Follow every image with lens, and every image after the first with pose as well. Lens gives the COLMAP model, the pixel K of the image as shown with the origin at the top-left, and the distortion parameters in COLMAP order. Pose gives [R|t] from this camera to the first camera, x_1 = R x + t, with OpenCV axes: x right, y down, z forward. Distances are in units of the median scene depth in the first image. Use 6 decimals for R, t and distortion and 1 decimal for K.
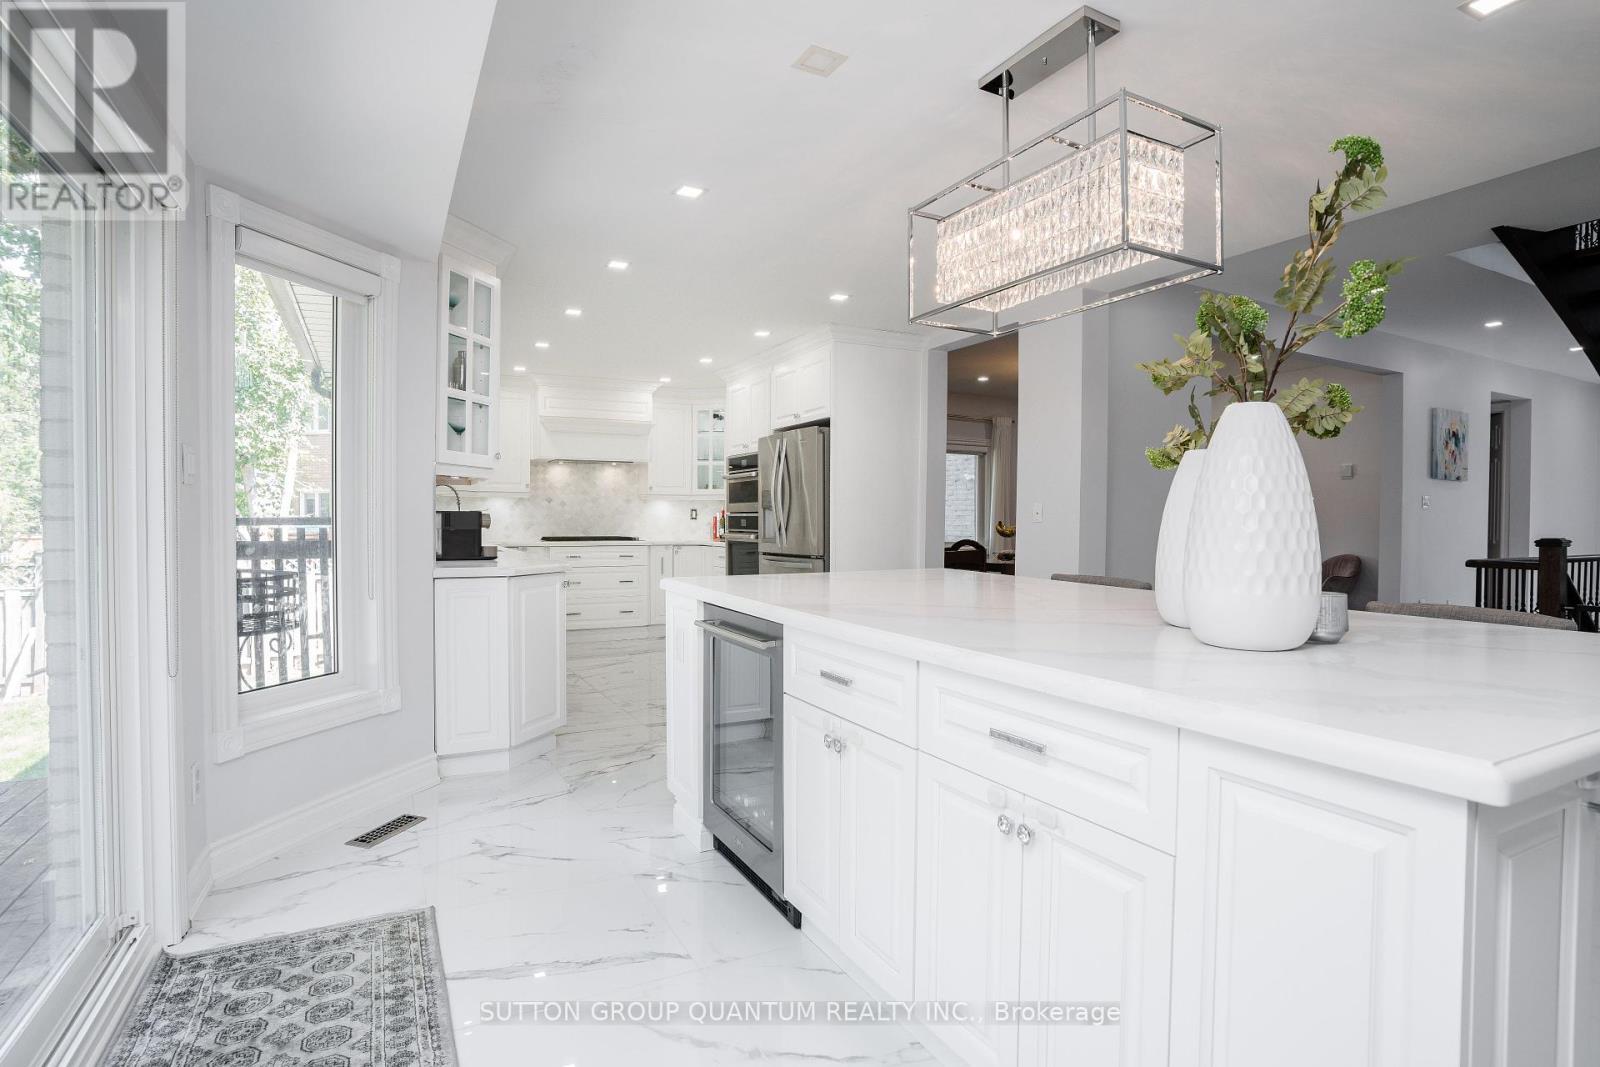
lens RADIAL K [[832.1, 0, 800.0], [0, 832.1, 533.5], [0, 0, 1]] dist [-0.041499, 0.001998]
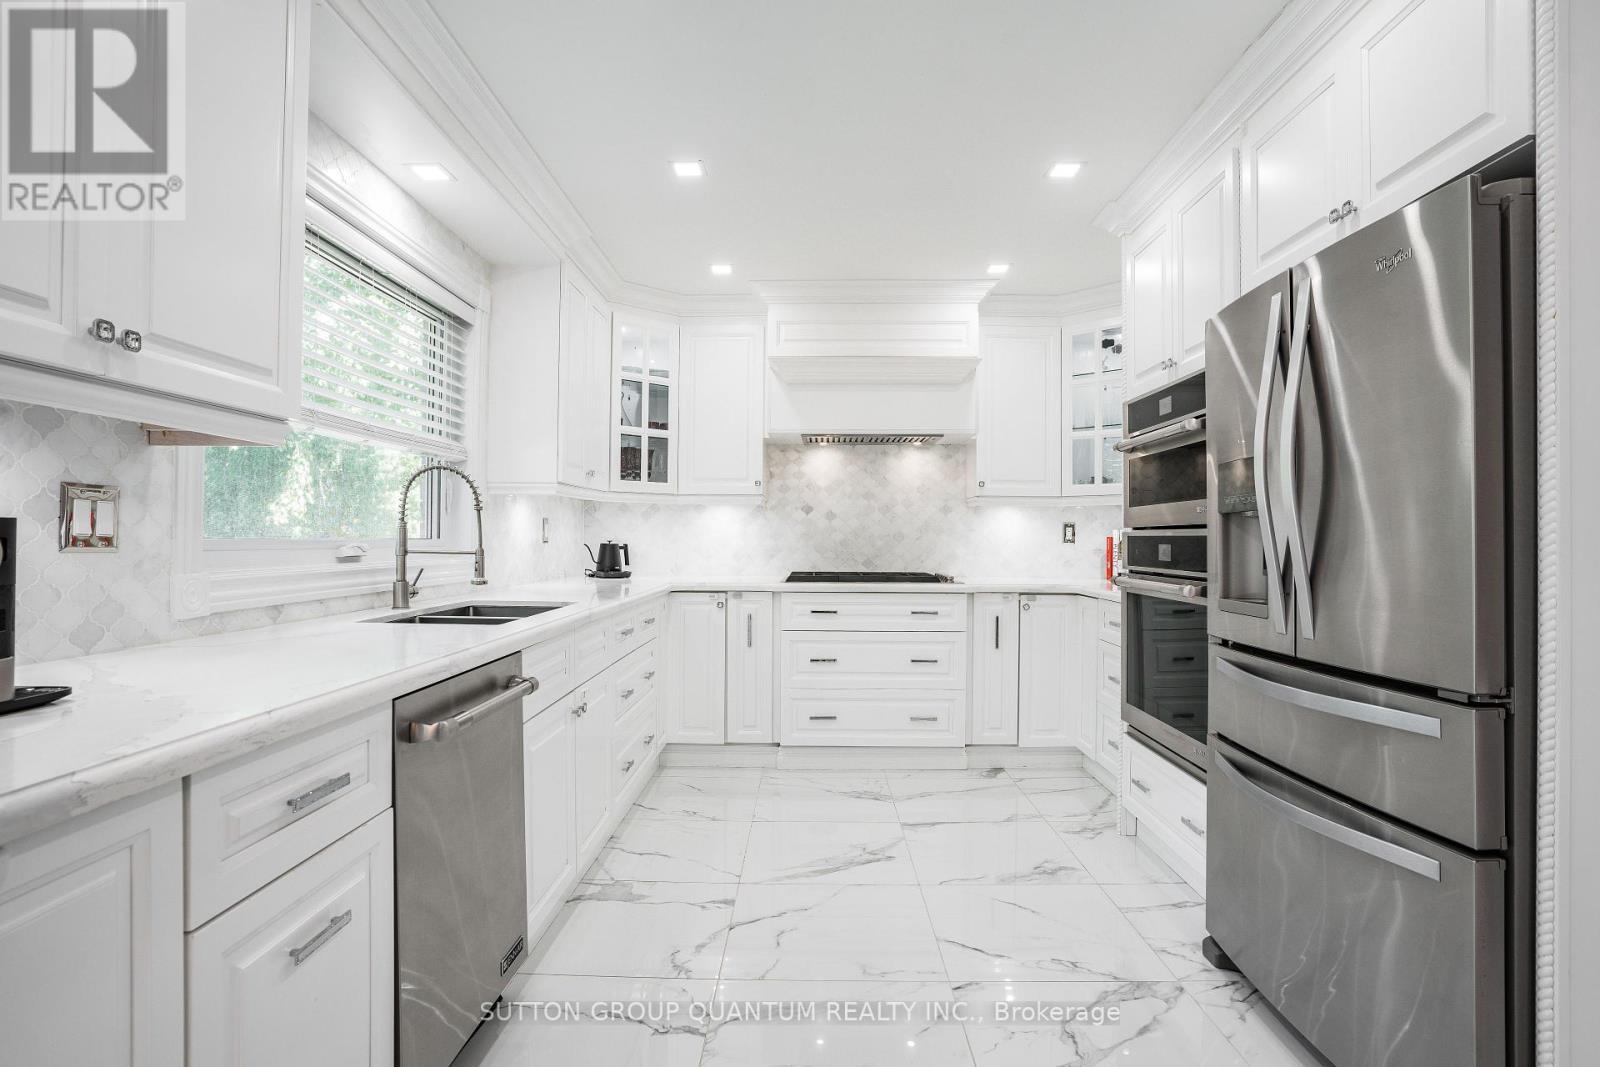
lens RADIAL K [[832.1, 0, 800.0], [0, 832.1, 533.5], [0, 0, 1]] dist [-0.041499, 0.001998]
pose [[0.882098, -0.001447, -0.471064, -0.030642], [-0.009839, 0.999721, -0.021496, -0.010466], [0.470964, 0.023597, 0.881837, 0.488422]]
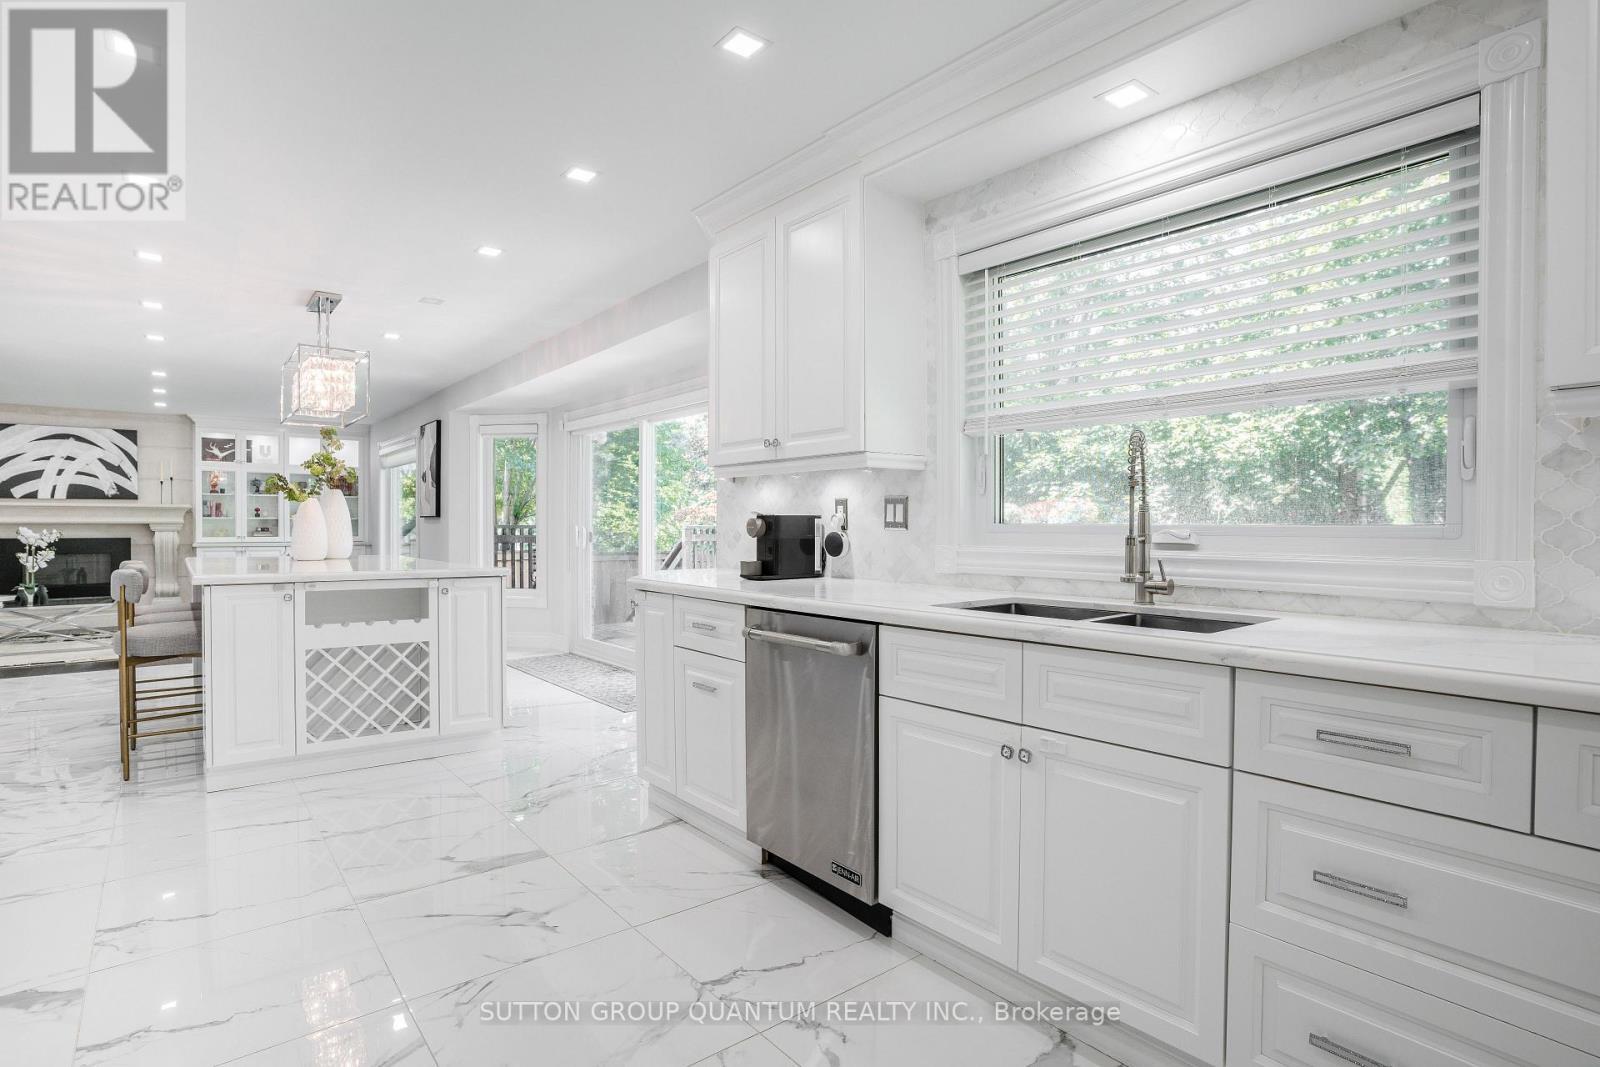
lens RADIAL K [[832.1, 0, 800.0], [0, 832.1, 533.5], [0, 0, 1]] dist [-0.041499, 0.001998]
pose [[-0.981699, -0.007590, -0.190289, -0.274959], [-0.012844, 0.999569, 0.026391, -0.022959], [0.190006, 0.028352, -0.981373, 1.435335]]
